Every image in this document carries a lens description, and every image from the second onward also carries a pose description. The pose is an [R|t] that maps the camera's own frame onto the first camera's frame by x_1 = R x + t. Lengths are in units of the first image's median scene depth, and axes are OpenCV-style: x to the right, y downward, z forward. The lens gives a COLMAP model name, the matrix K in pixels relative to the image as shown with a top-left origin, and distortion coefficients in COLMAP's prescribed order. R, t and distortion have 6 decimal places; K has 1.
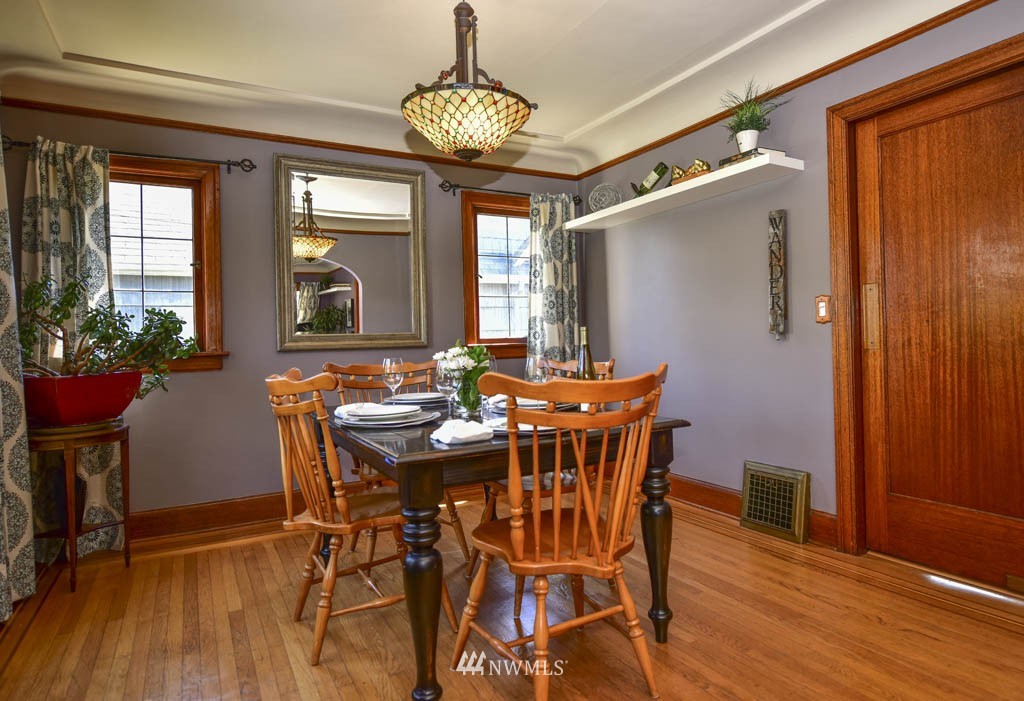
lens RADIAL K [[585.5, 0, 513.2], [0, 585.5, 344.0], [0, 0, 1]] dist [-0.004925, -0.001359]
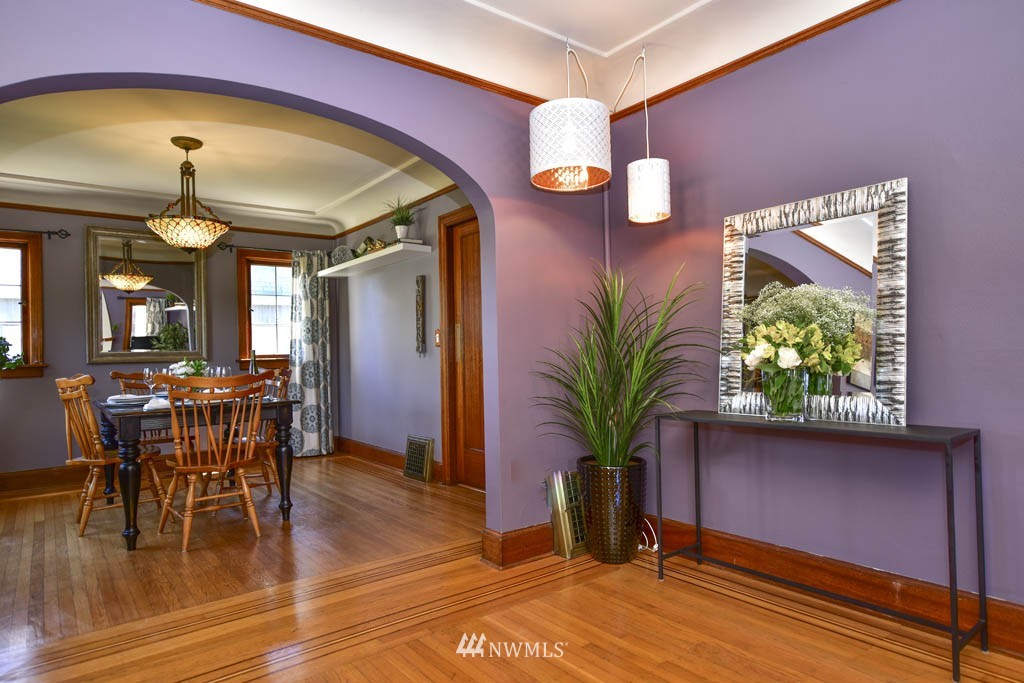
lens RADIAL K [[614.4, 0, 509.4], [0, 614.4, 345.2], [0, 0, 1]] dist [-0.006802, -0.002946]
pose [[0.990181, 0.003782, 0.139737, 0.402899], [-0.000935, 0.999791, -0.020434, -0.003650], [-0.139785, 0.020103, 0.989978, -0.607000]]
